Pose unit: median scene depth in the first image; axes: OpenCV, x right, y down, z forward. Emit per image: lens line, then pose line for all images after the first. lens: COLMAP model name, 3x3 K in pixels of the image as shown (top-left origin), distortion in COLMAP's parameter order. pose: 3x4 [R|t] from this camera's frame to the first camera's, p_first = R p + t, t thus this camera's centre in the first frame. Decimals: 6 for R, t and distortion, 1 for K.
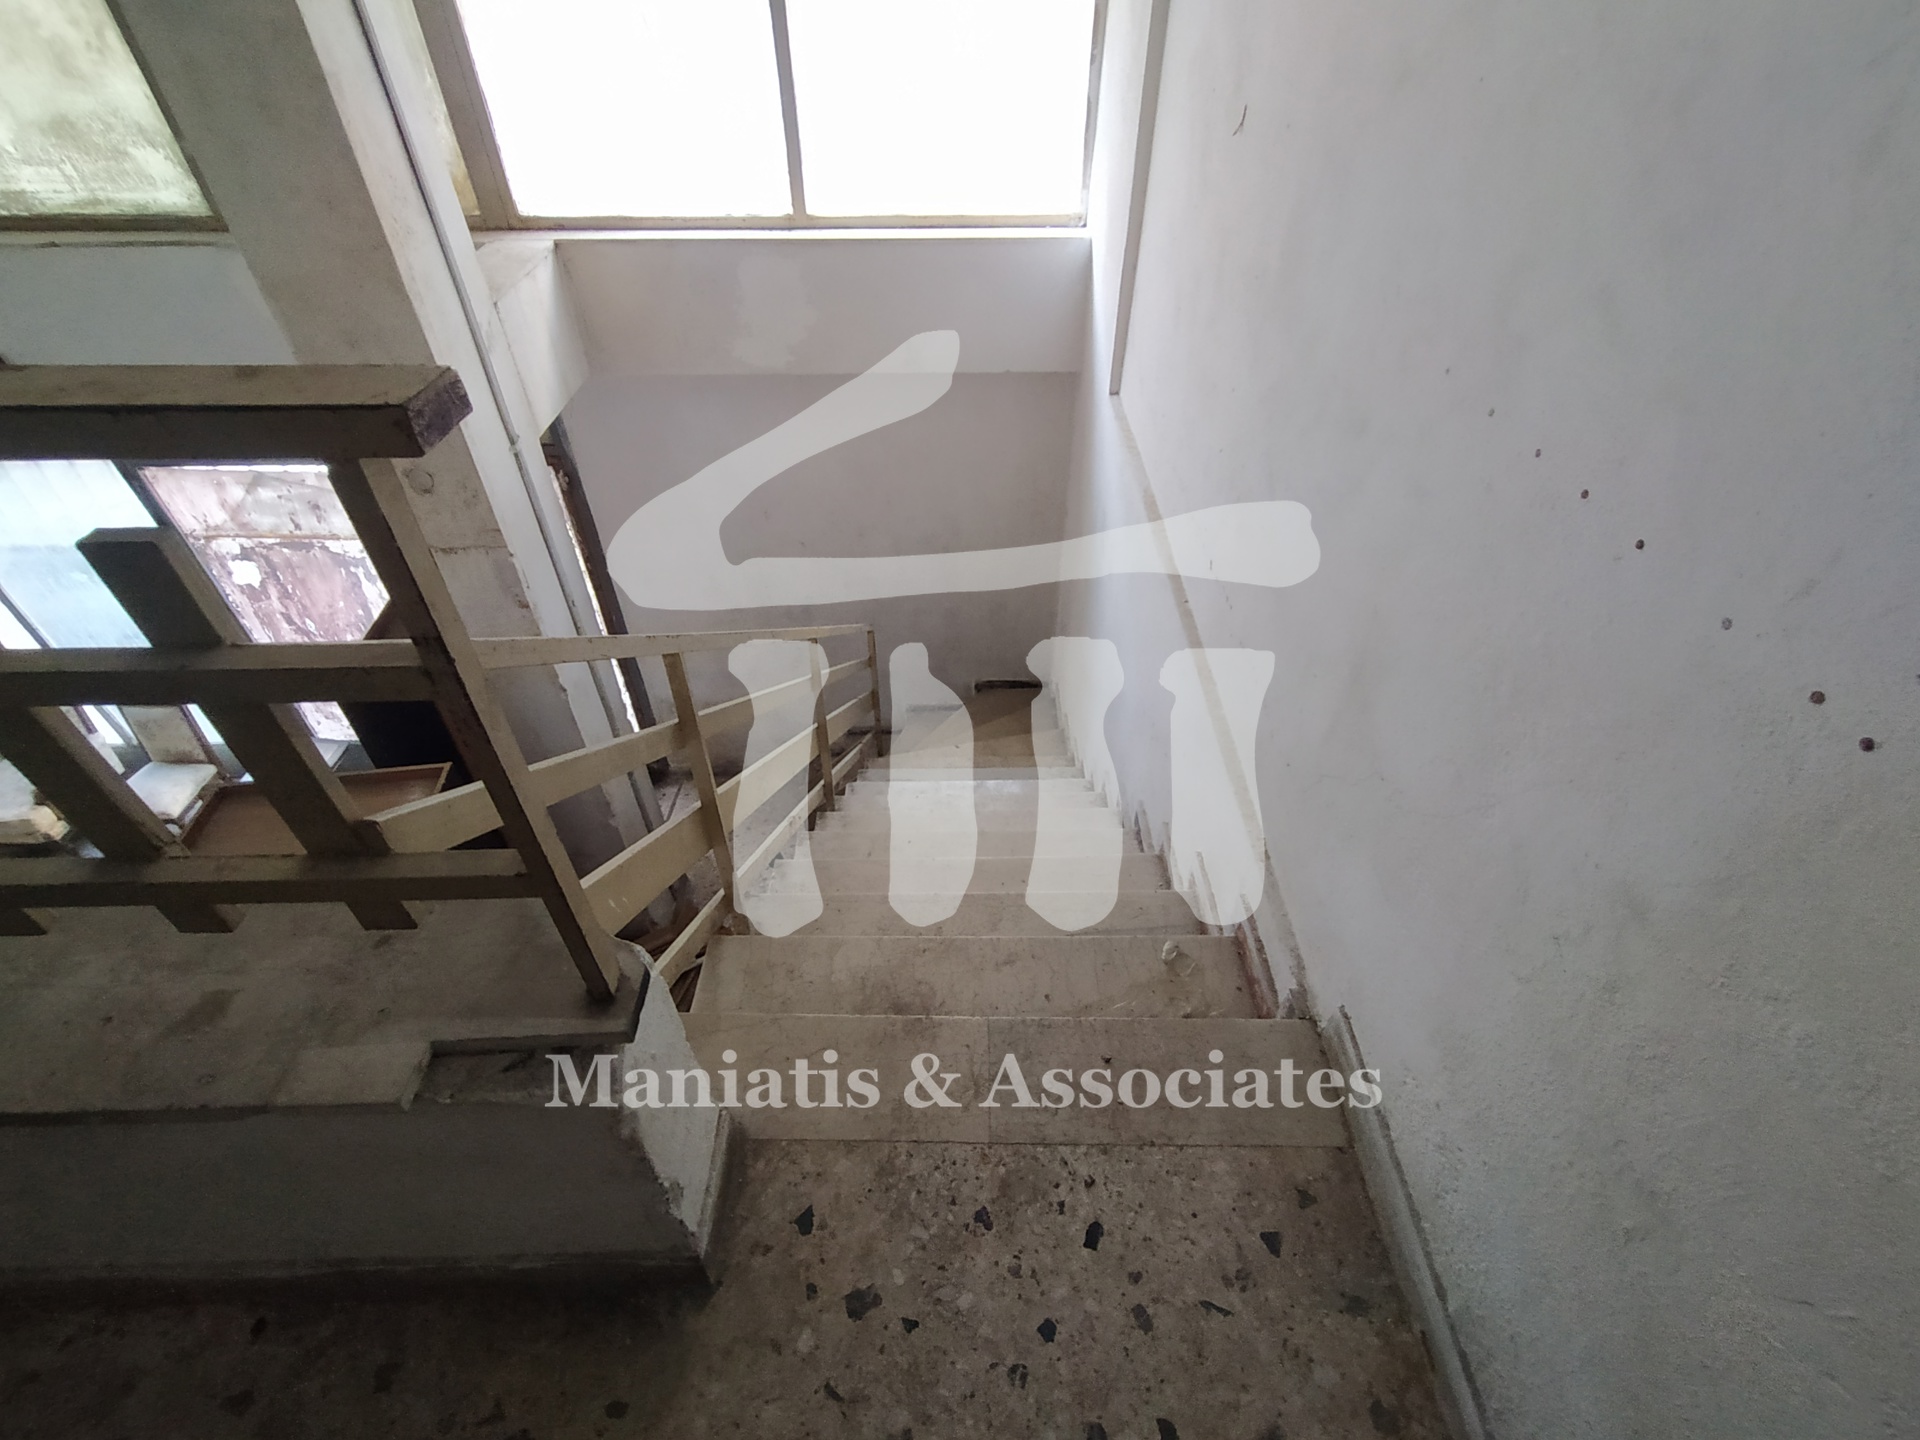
lens RADIAL K [[868.0, 0, 962.5], [0, 868.0, 718.5], [0, 0, 1]] dist [-0.005838, 0.003721]
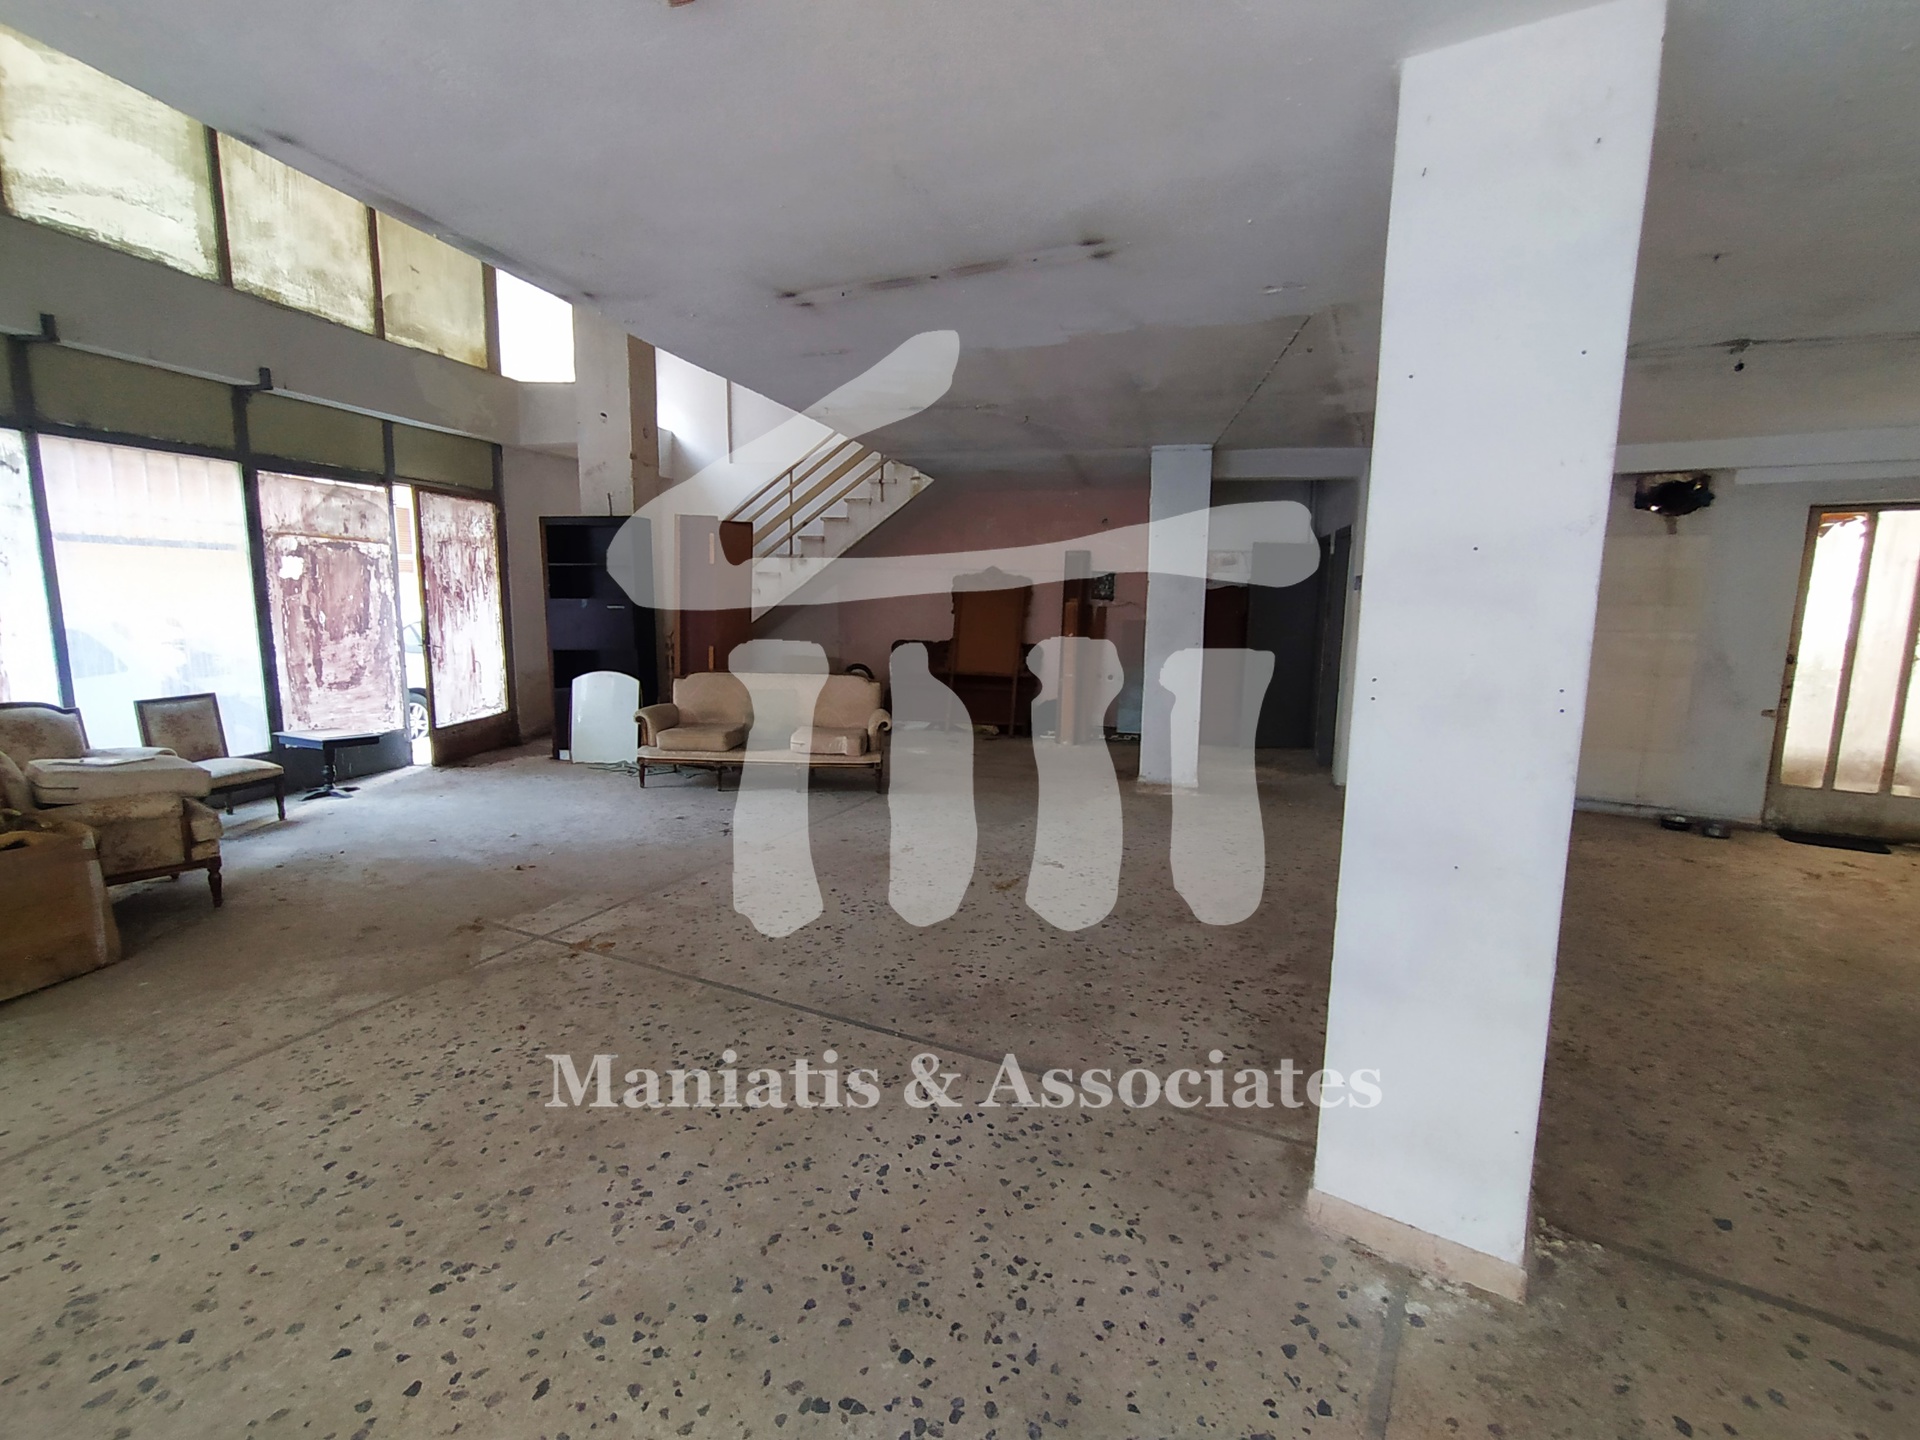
lens RADIAL K [[875.6, 0, 955.9], [0, 875.6, 718.3], [0, 0, 1]] dist [-0.006546, 0.005411]
pose [[0.265038, -0.136972, 0.954460, -2.177801], [0.621775, 0.780848, -0.060600, 0.815256], [-0.736987, 0.609521, 0.292120, 0.063223]]
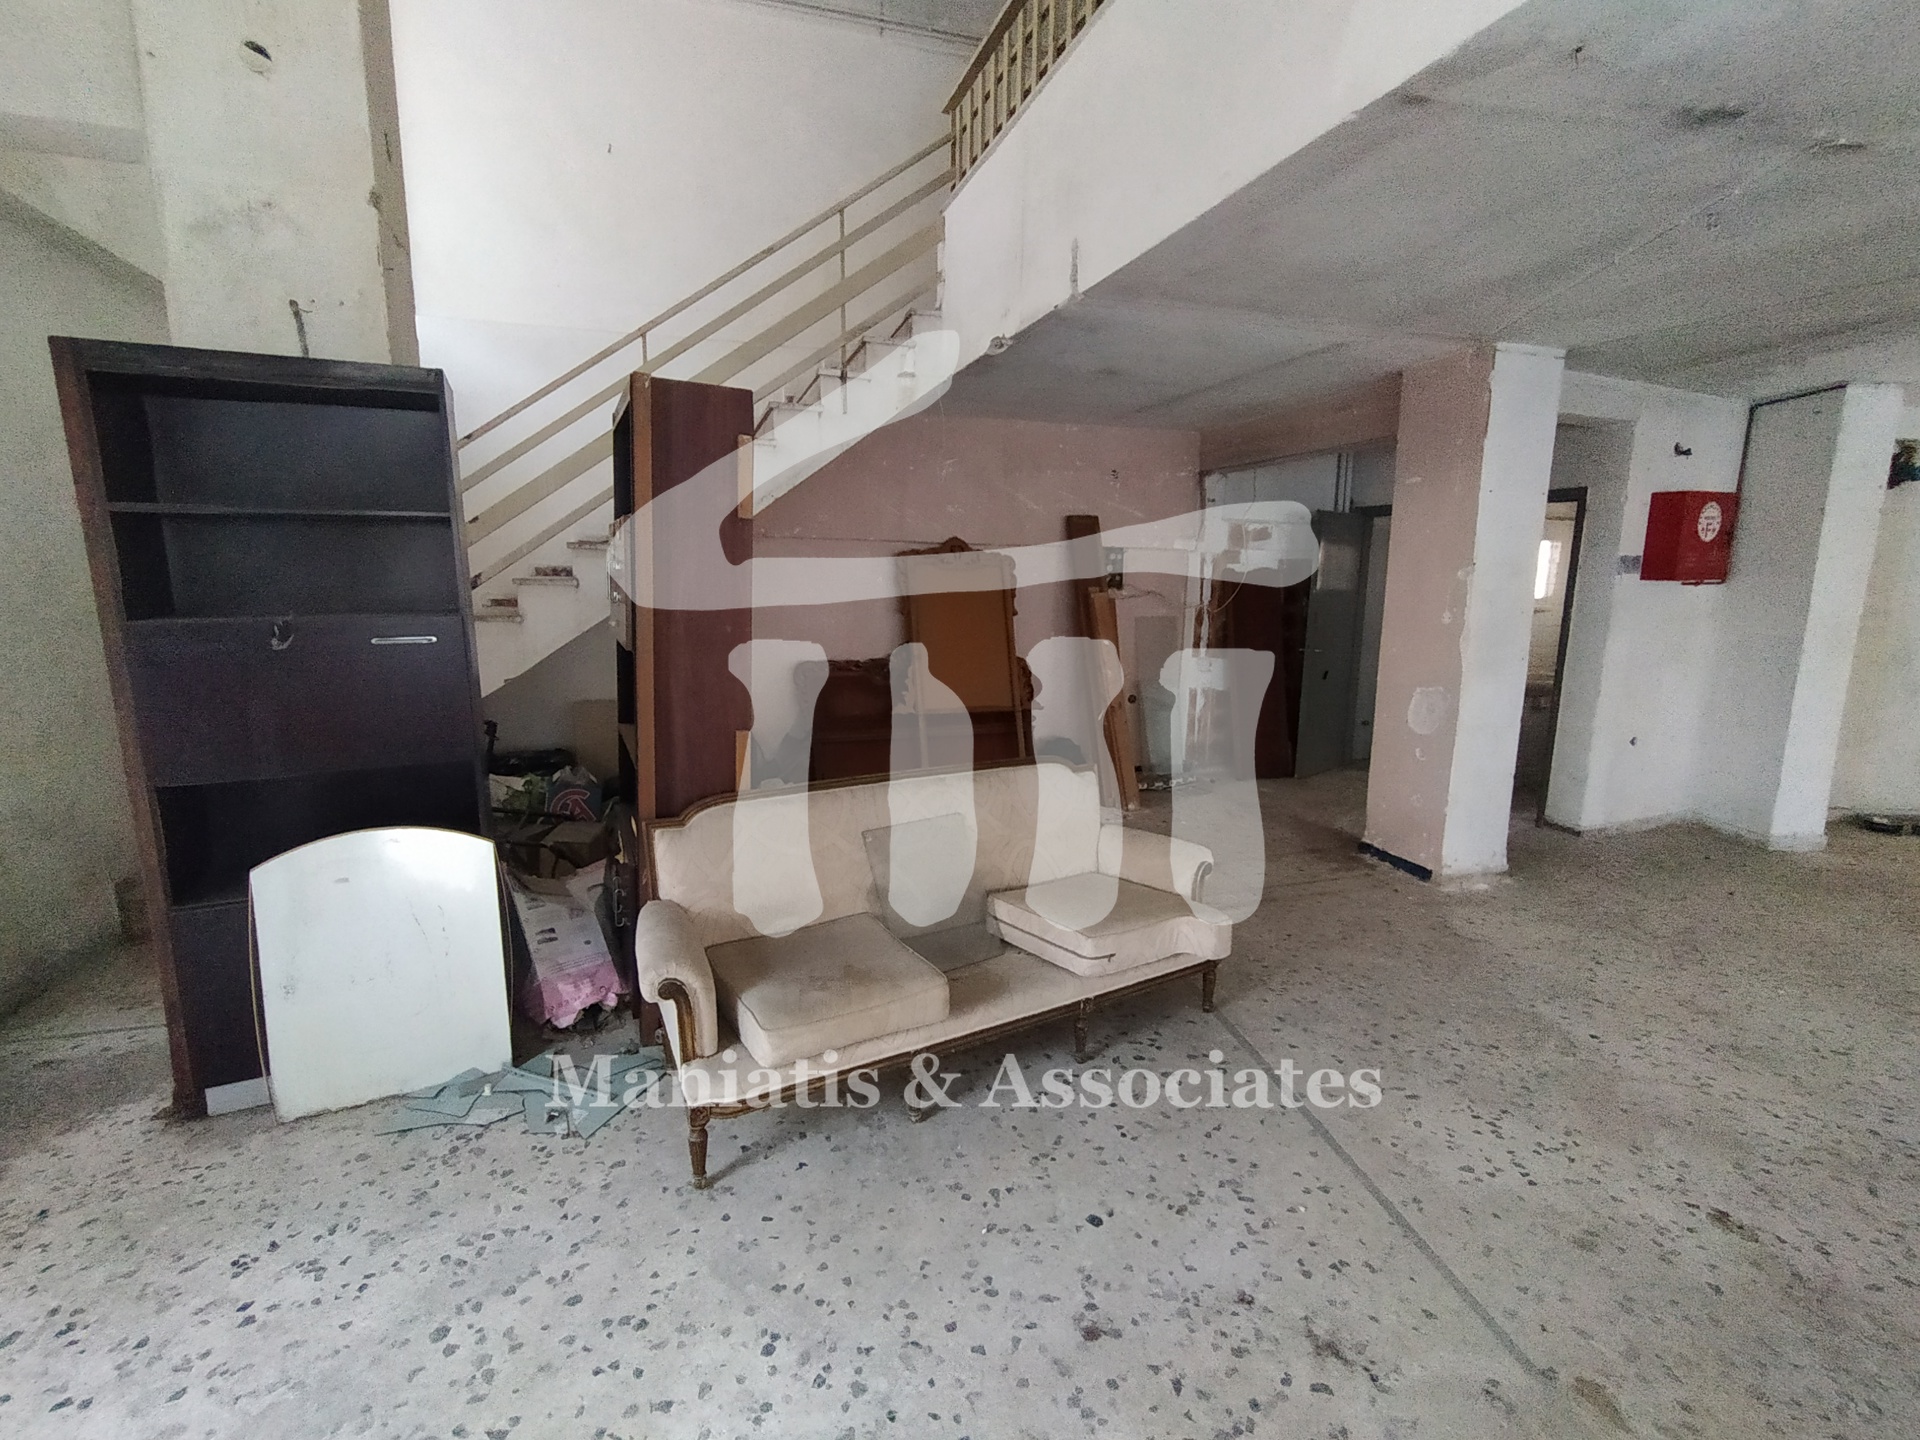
lens RADIAL K [[880.1, 0, 962.5], [0, 880.1, 724.4], [0, 0, 1]] dist [-0.005996, 0.005956]
pose [[-0.304452, -0.165143, 0.938103, -1.314155], [0.618332, 0.714877, 0.326520, 0.173666], [-0.724551, 0.679469, -0.115533, 0.794139]]
